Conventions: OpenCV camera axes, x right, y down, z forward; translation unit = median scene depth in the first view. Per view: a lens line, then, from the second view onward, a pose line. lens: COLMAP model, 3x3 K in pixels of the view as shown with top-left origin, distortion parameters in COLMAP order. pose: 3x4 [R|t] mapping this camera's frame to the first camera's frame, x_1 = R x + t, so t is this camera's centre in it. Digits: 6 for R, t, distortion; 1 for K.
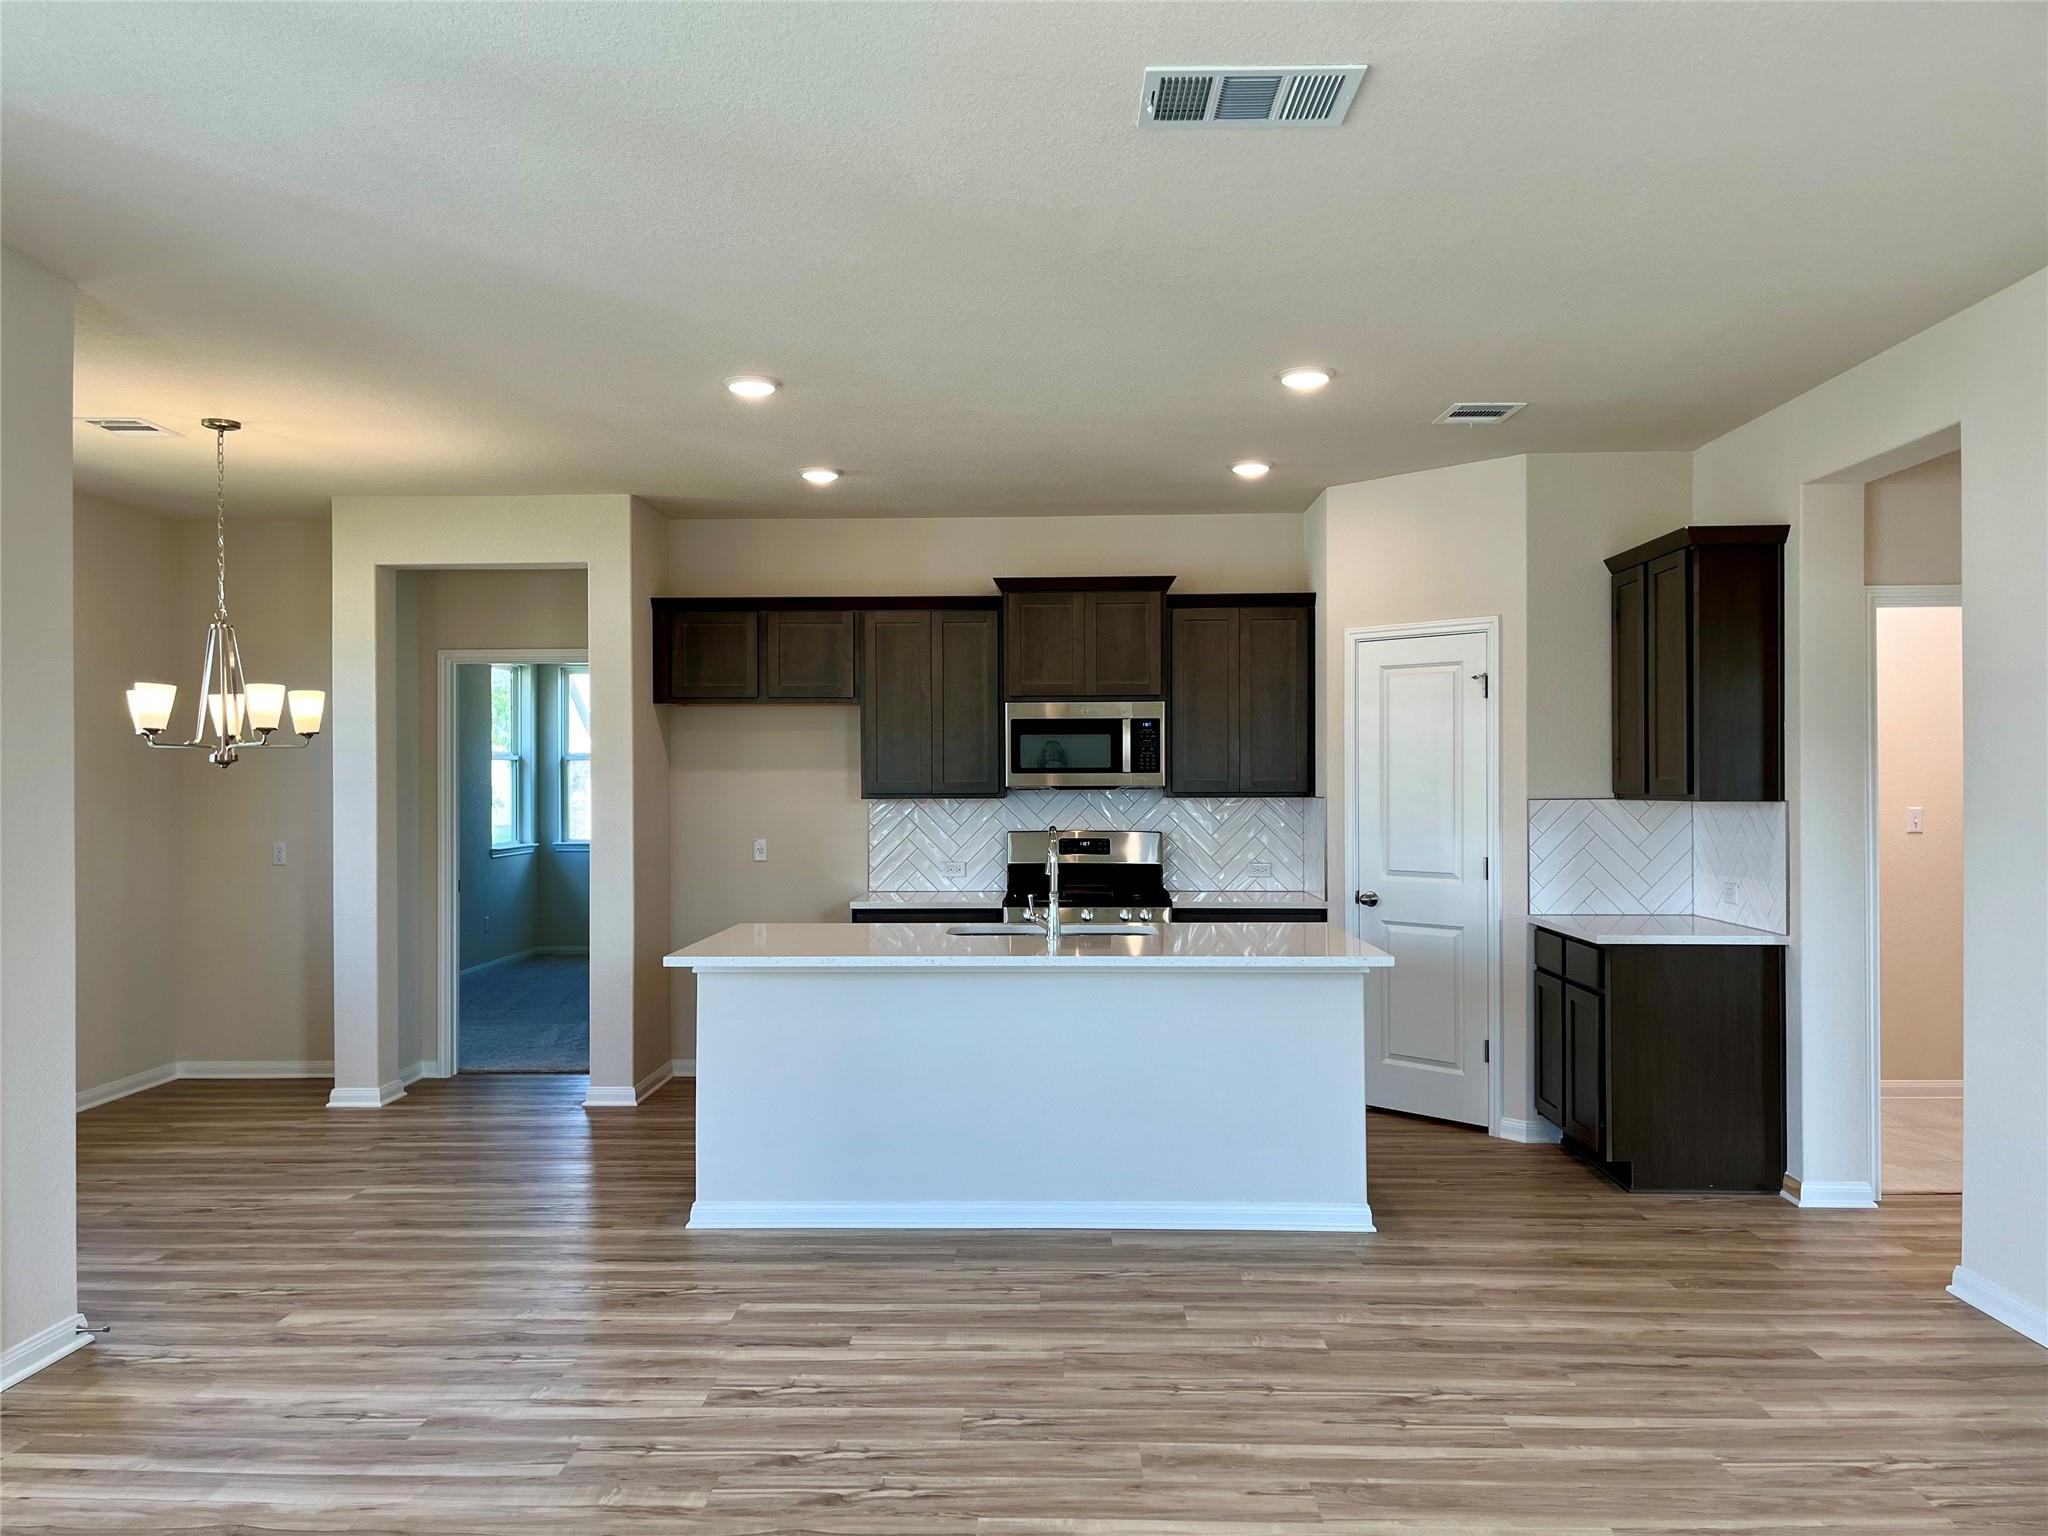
lens RADIAL K [[1547.5, 0, 1003.0], [0, 1547.5, 773.2], [0, 0, 1]] dist [0.079068, -0.110770]
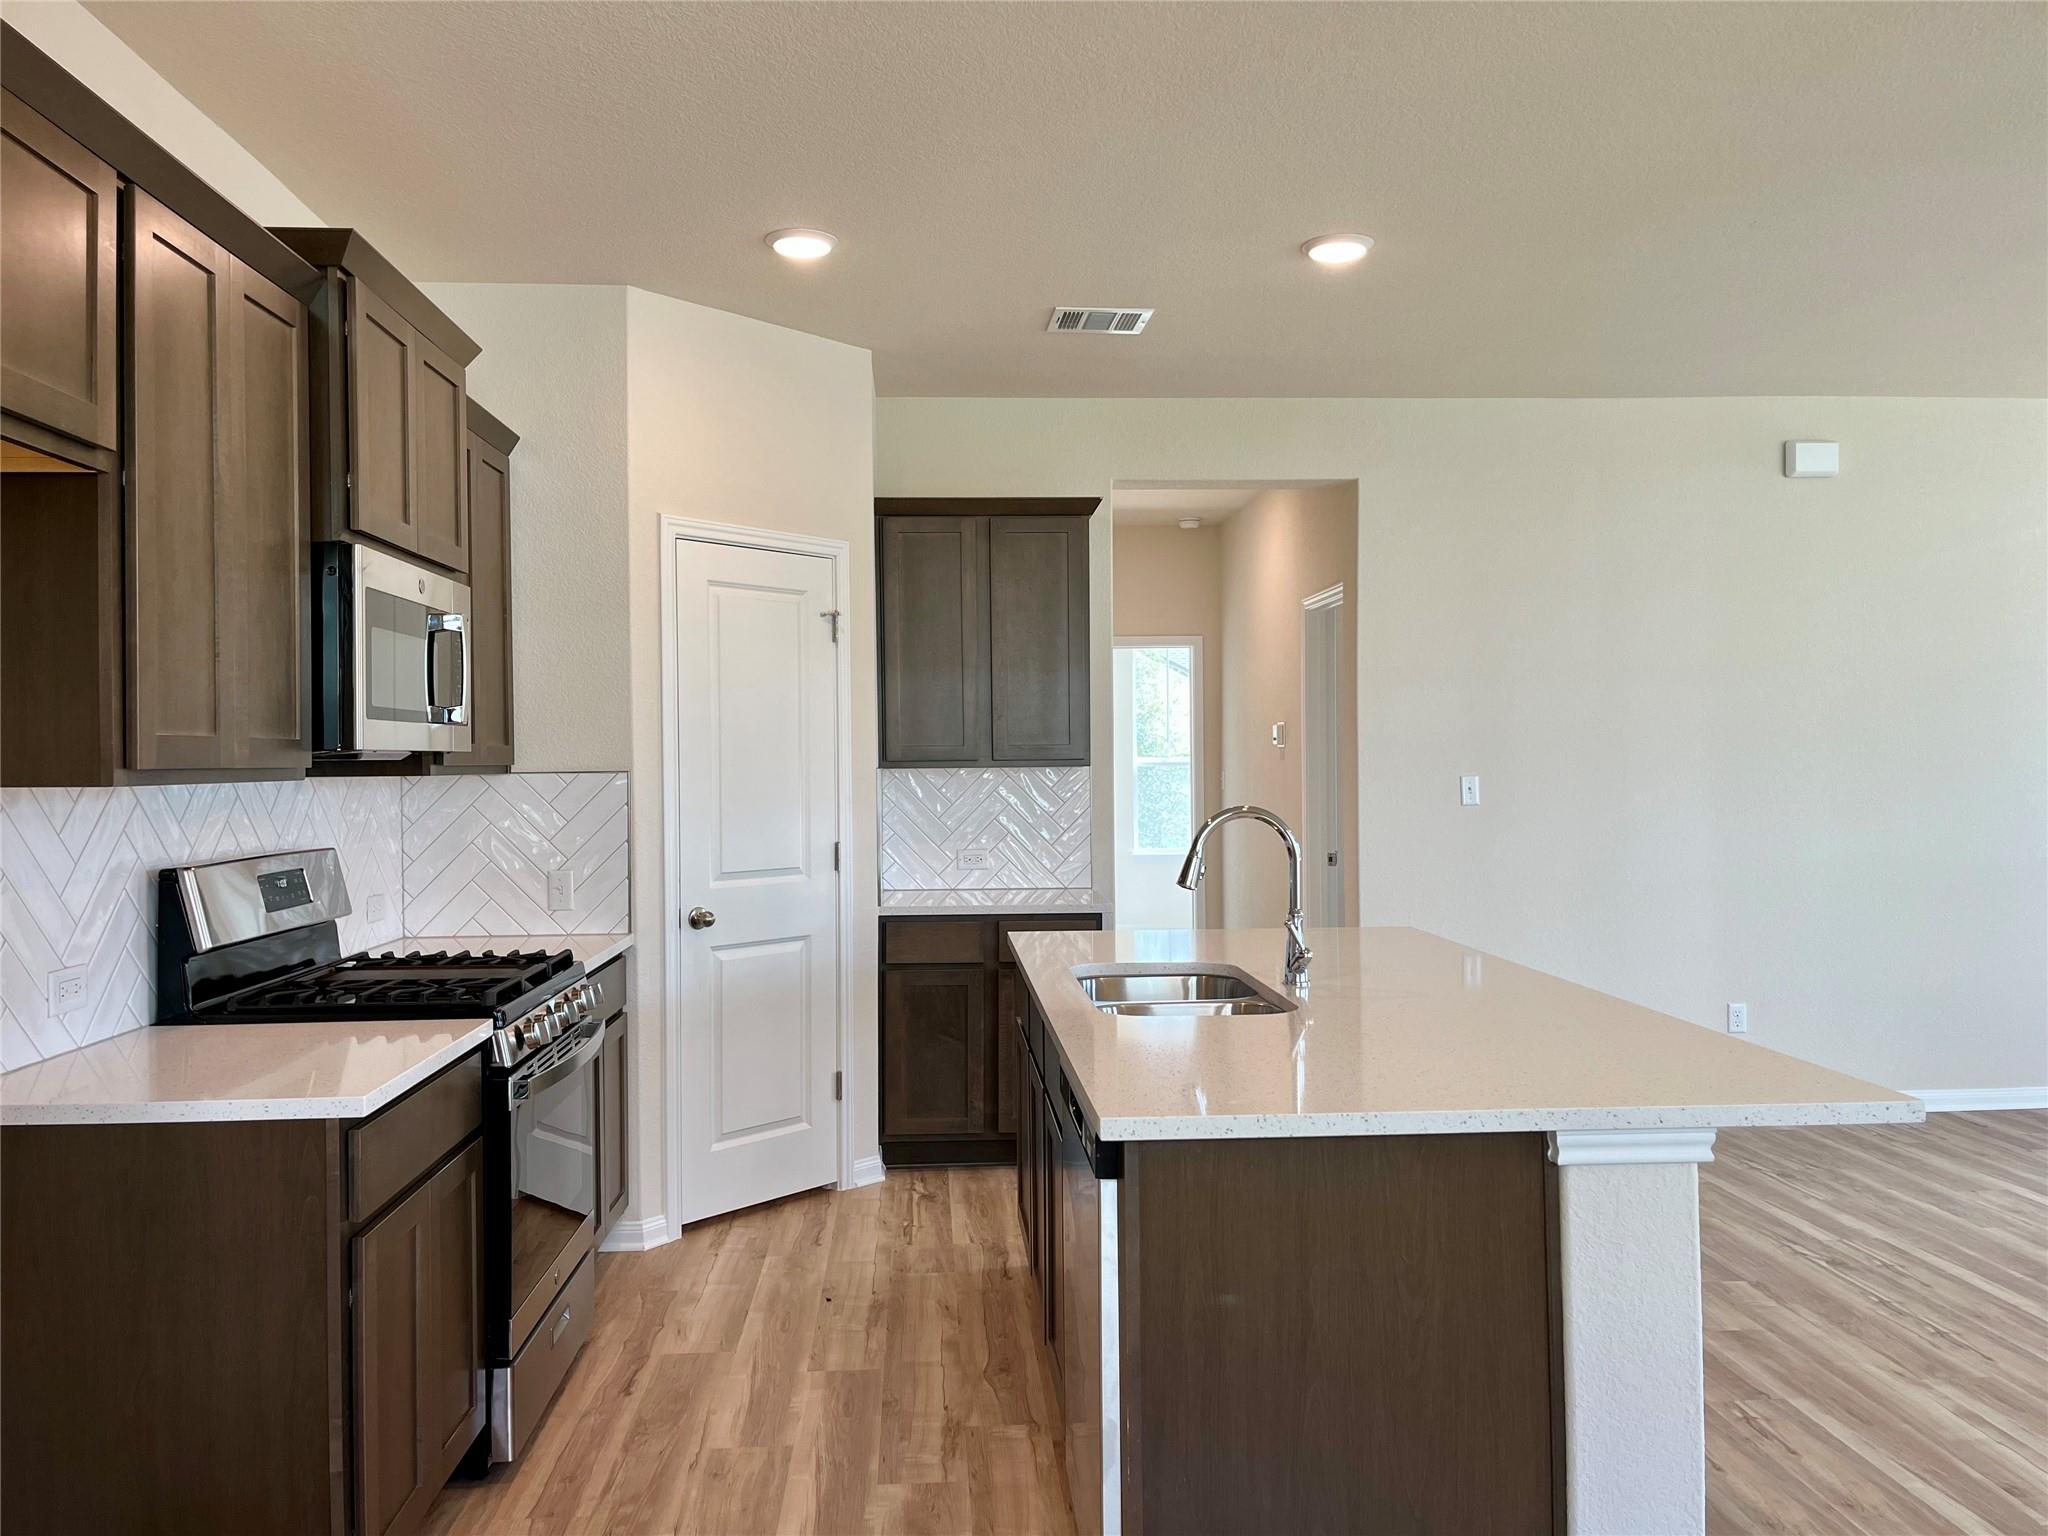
lens RADIAL K [[1547.5, 0, 1014.0], [0, 1547.5, 768.2], [0, 0, 1]] dist [0.079068, -0.110770]
pose [[-0.097088, -0.001036, 0.995275, -0.535835], [0.005144, 0.999986, 0.001543, 0.016925], [-0.995262, 0.005270, -0.097081, 1.086832]]
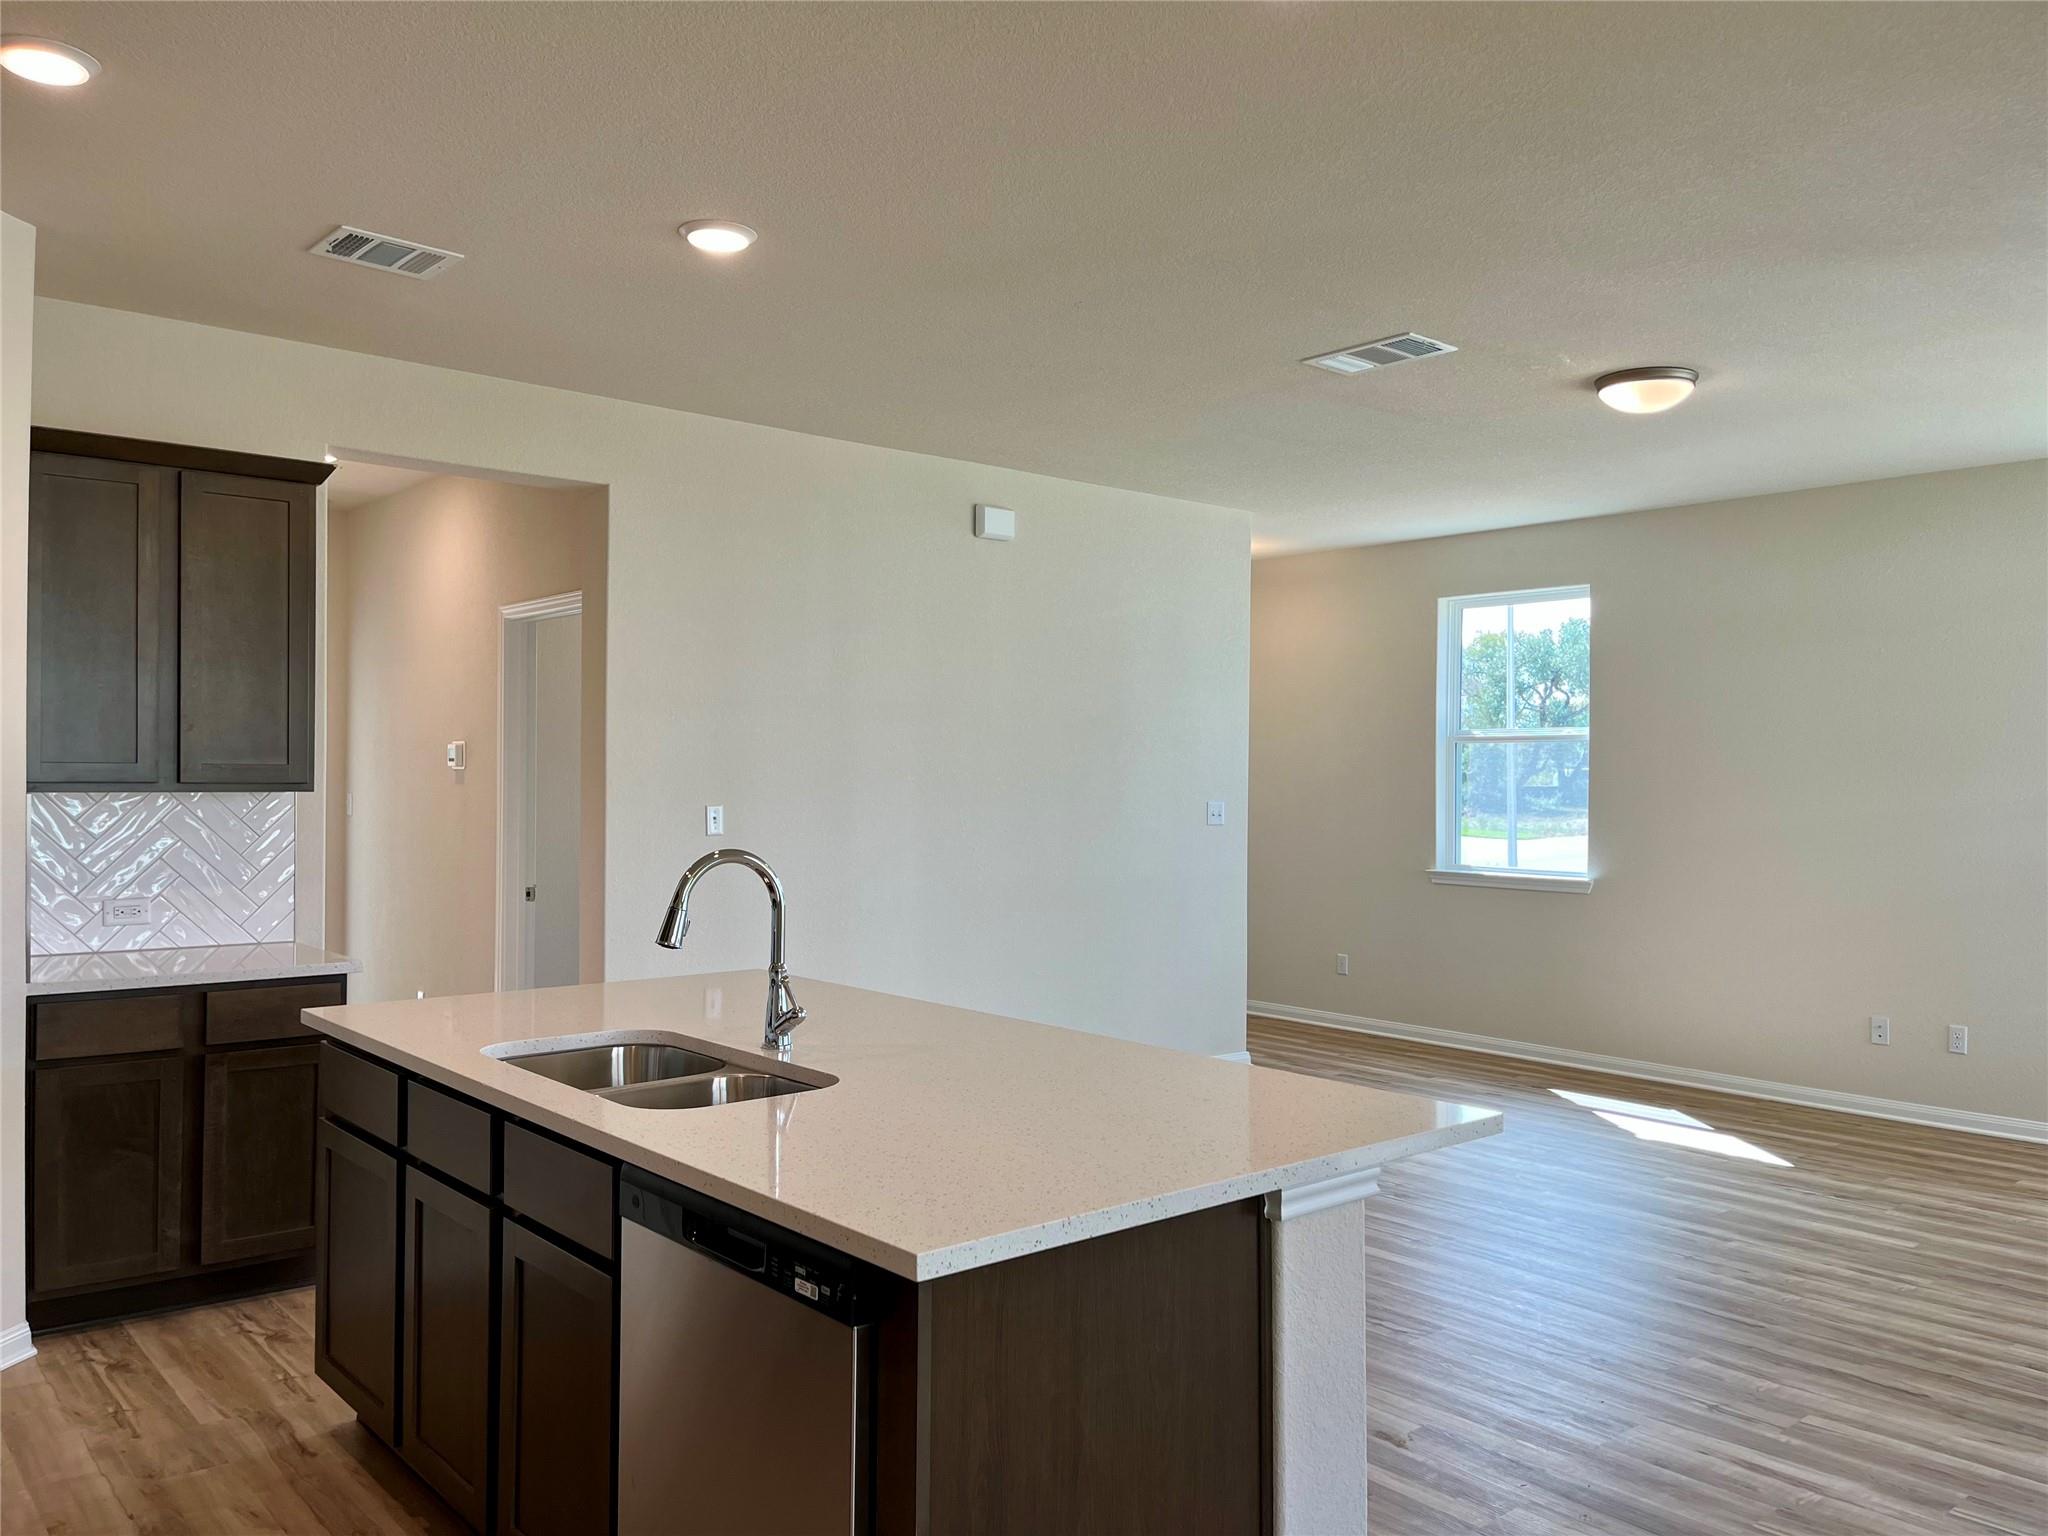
lens RADIAL K [[1547.5, 0, 1010.5], [0, 1547.5, 769.0], [0, 0, 1]] dist [0.079068, -0.110770]
pose [[-0.674550, 0.001157, 0.738229, -0.404974], [-0.010376, 0.999885, -0.011048, 0.010698], [-0.738157, -0.015113, -0.674460, 1.220057]]
